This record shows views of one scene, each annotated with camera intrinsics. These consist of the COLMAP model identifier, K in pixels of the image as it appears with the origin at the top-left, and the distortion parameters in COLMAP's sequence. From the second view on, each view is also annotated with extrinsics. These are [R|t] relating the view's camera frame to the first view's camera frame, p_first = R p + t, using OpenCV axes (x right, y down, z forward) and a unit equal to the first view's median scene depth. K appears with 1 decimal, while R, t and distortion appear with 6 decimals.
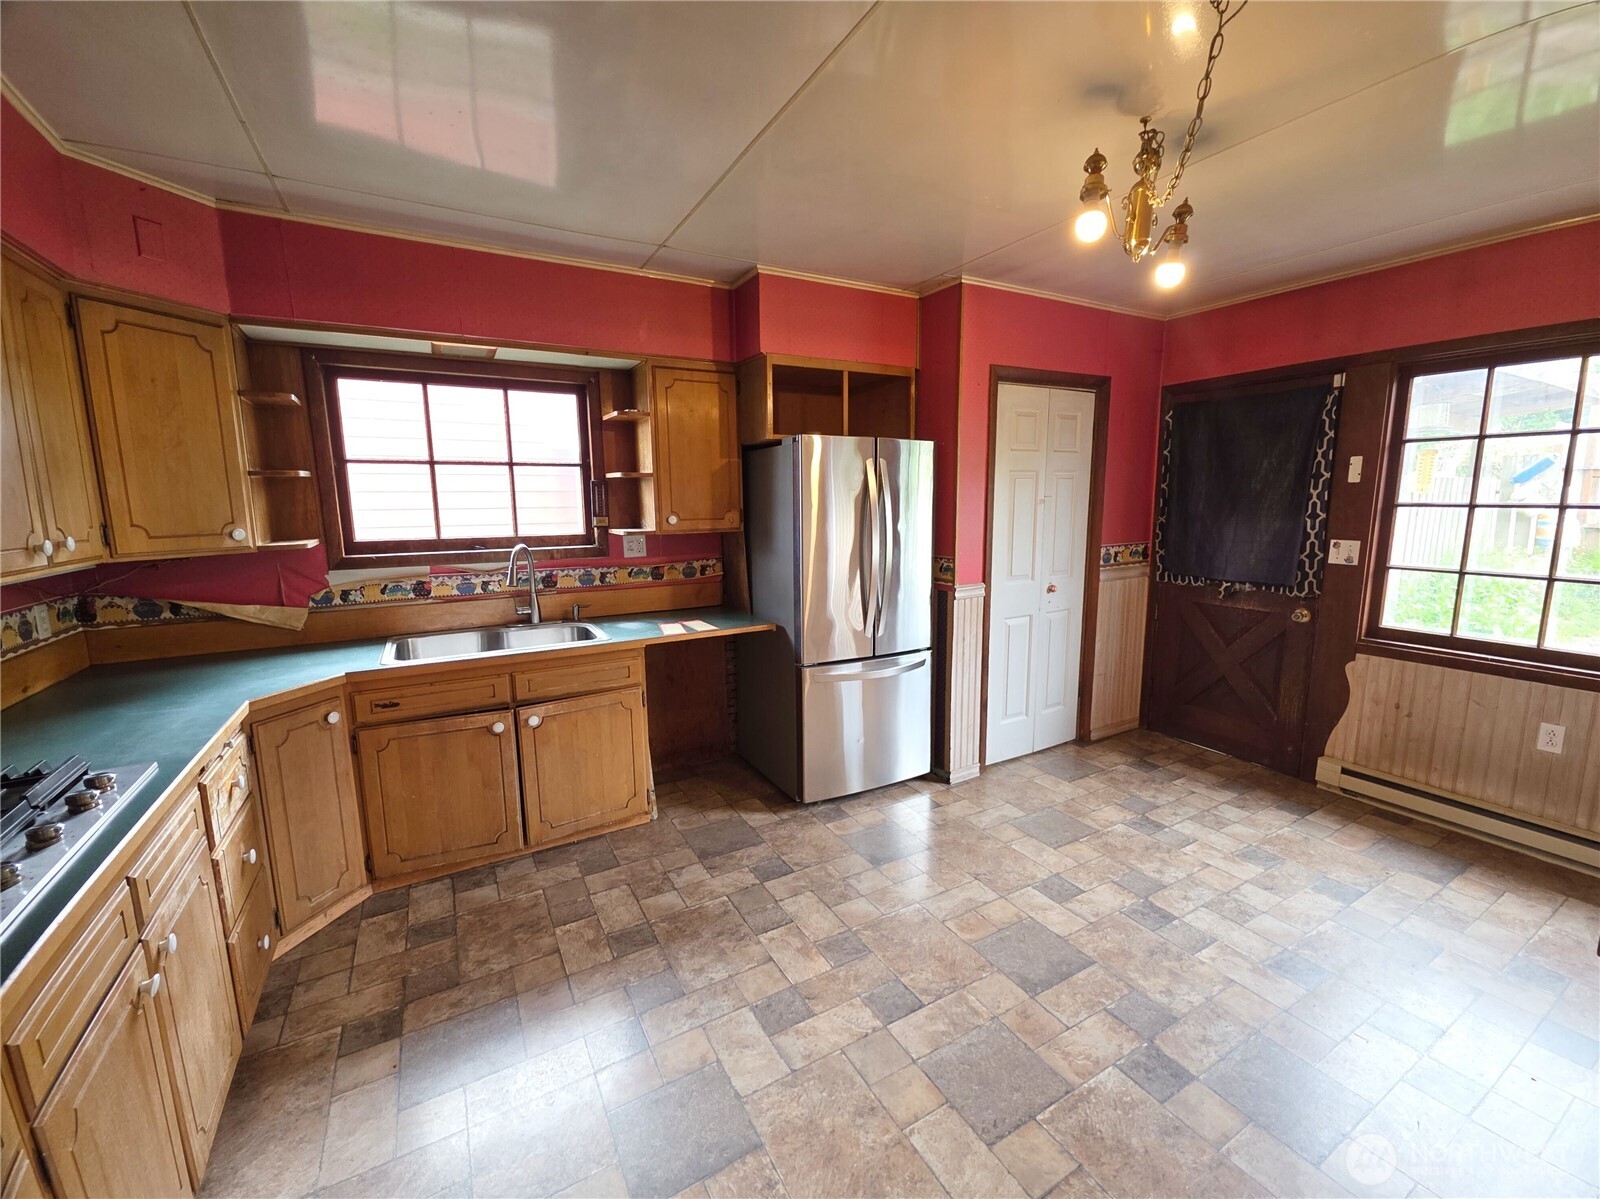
lens RADIAL K [[646.7, 0, 796.4], [0, 646.7, 596.1], [0, 0, 1]] dist [0.001759, -0.007078]
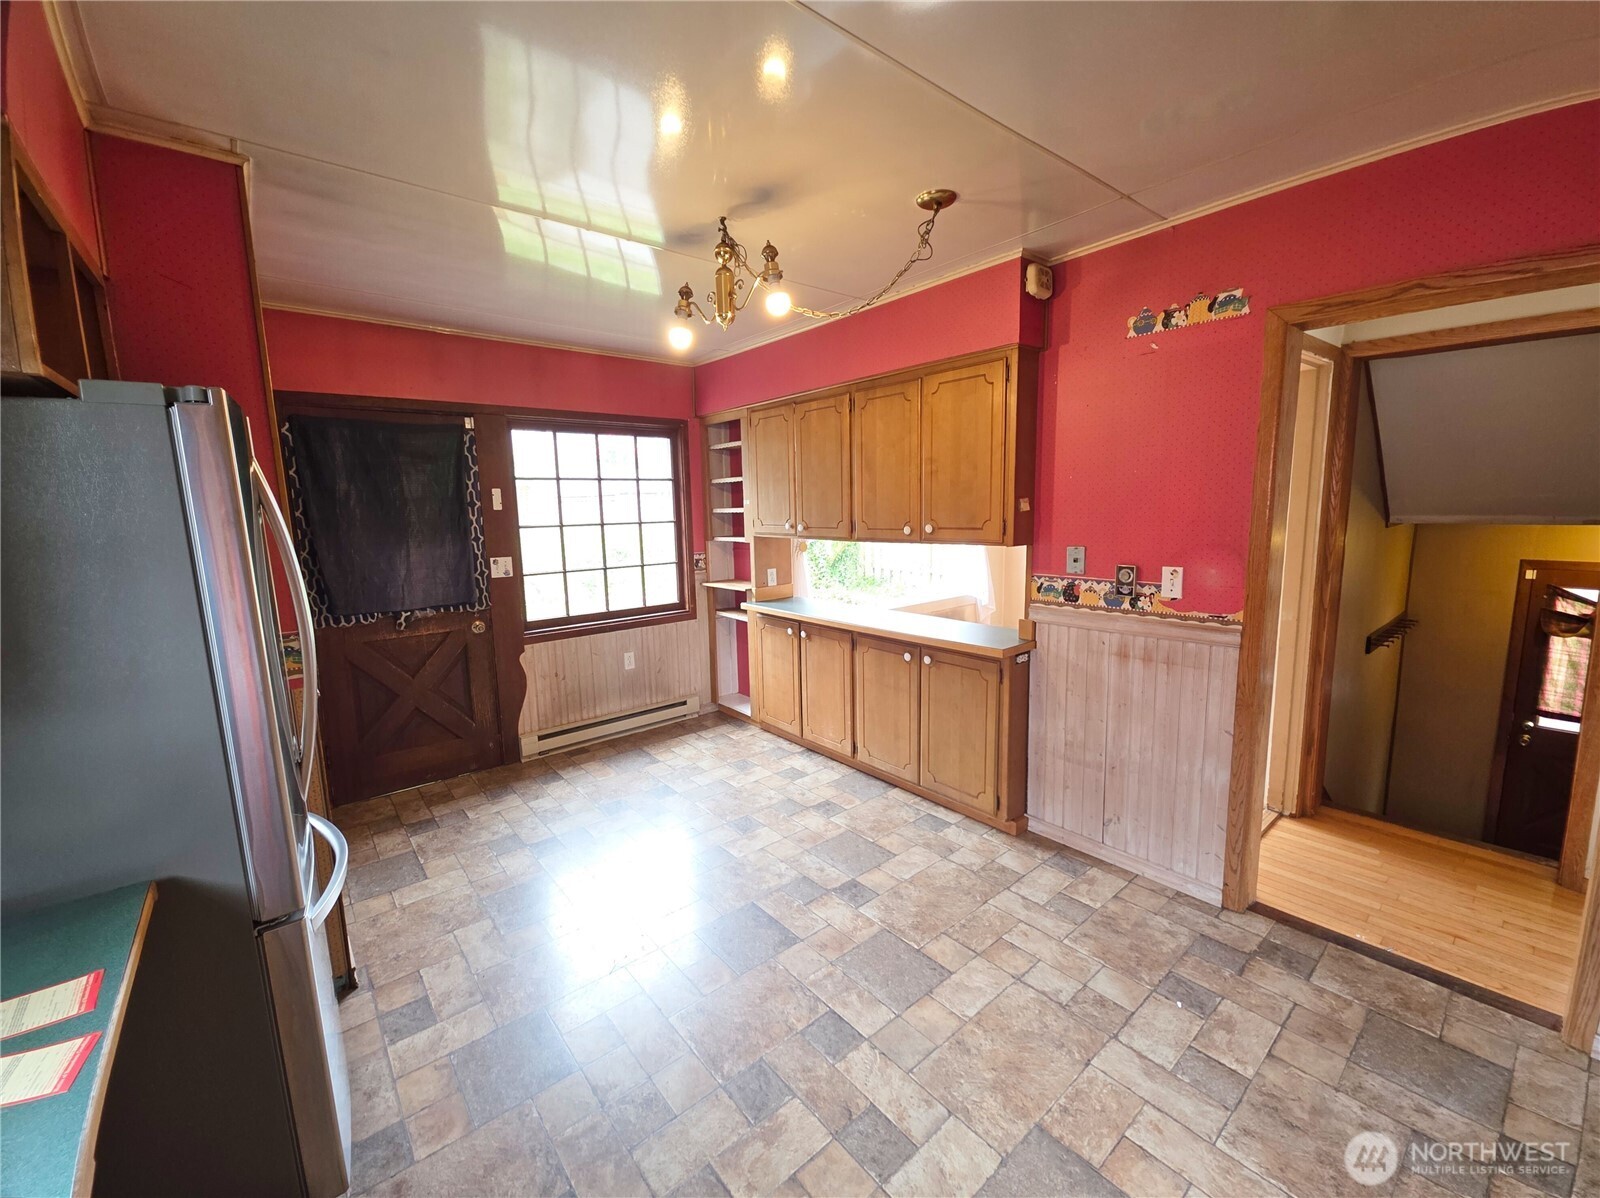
lens RADIAL K [[646.0, 0, 796.8], [0, 646.0, 591.1], [0, 0, 1]] dist [0.001104, -0.000337]
pose [[-0.183426, -0.118198, 0.975902, -0.493311], [0.172434, 0.973484, 0.150315, -0.124593], [-0.967792, 0.195850, -0.158181, 0.744429]]
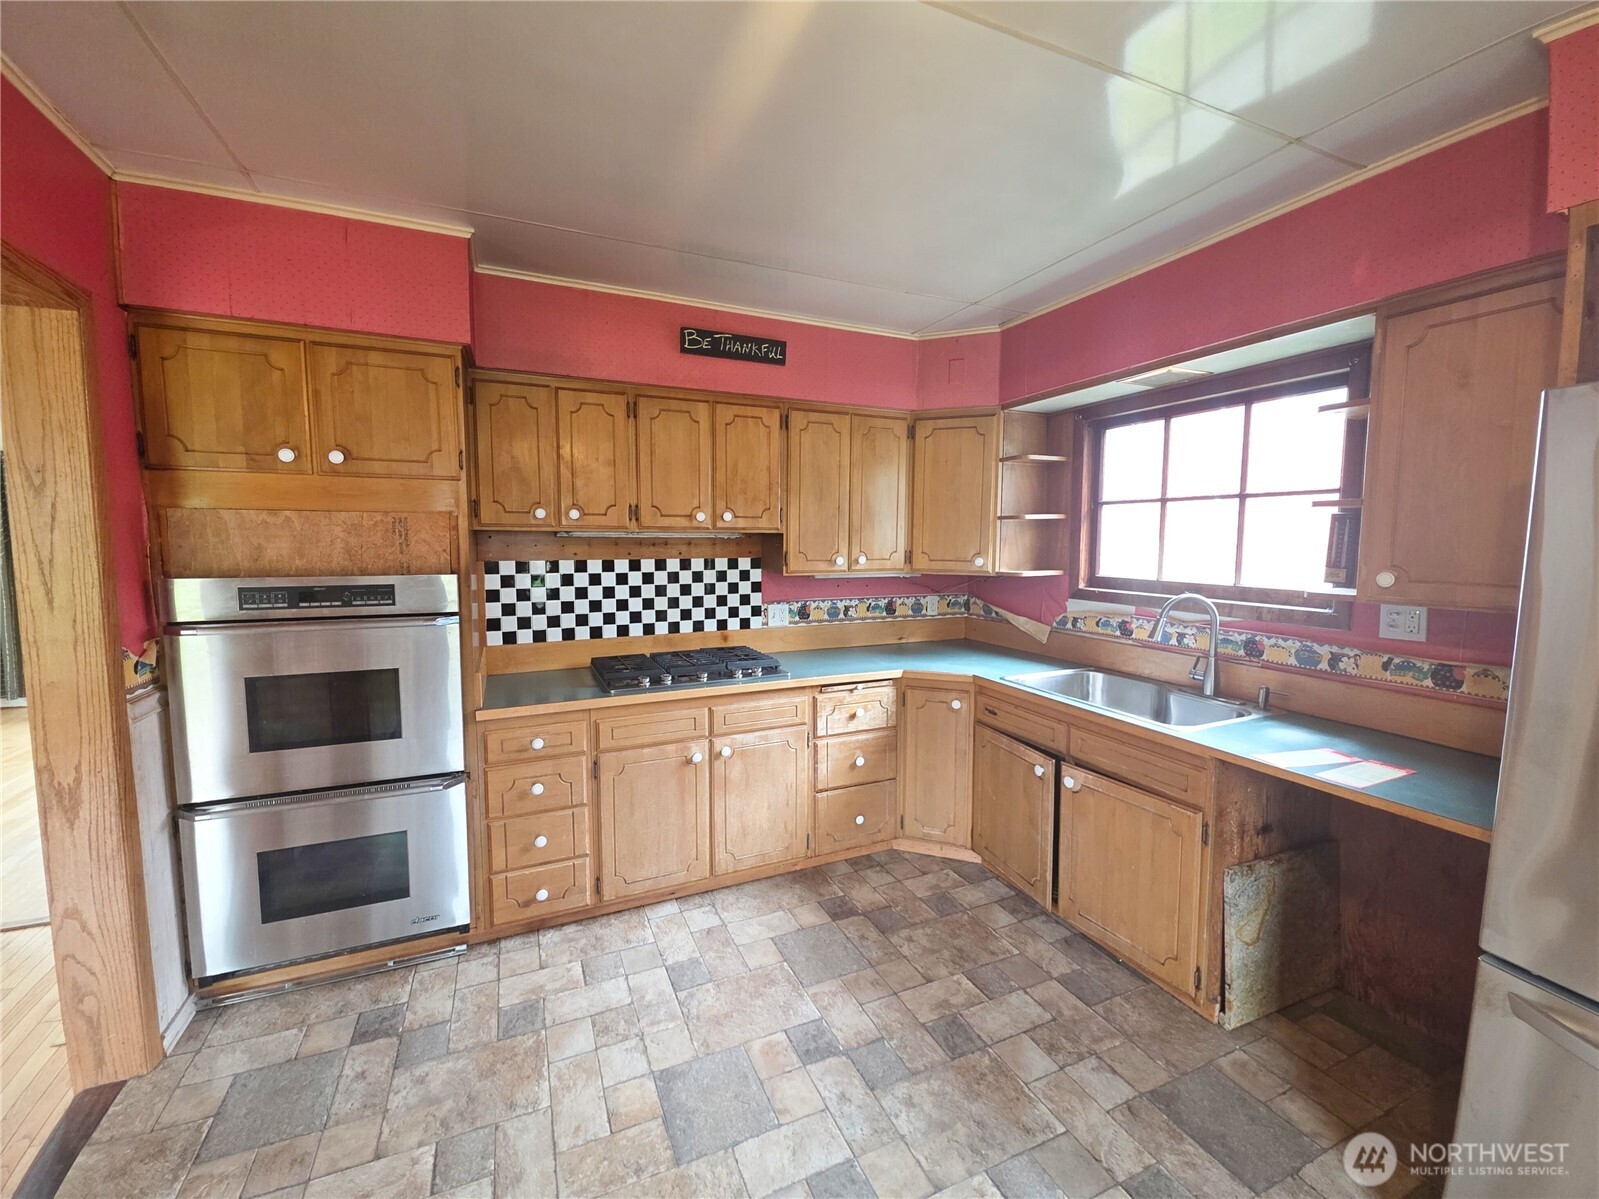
lens RADIAL K [[645.6, 0, 796.3], [0, 645.6, 591.6], [0, 0, 1]] dist [0.001104, -0.000337]
pose [[-0.097905, 0.093659, -0.990779, 0.467510], [-0.149754, 0.982839, 0.107707, -0.102540], [0.983864, 0.158918, -0.082199, 0.607681]]
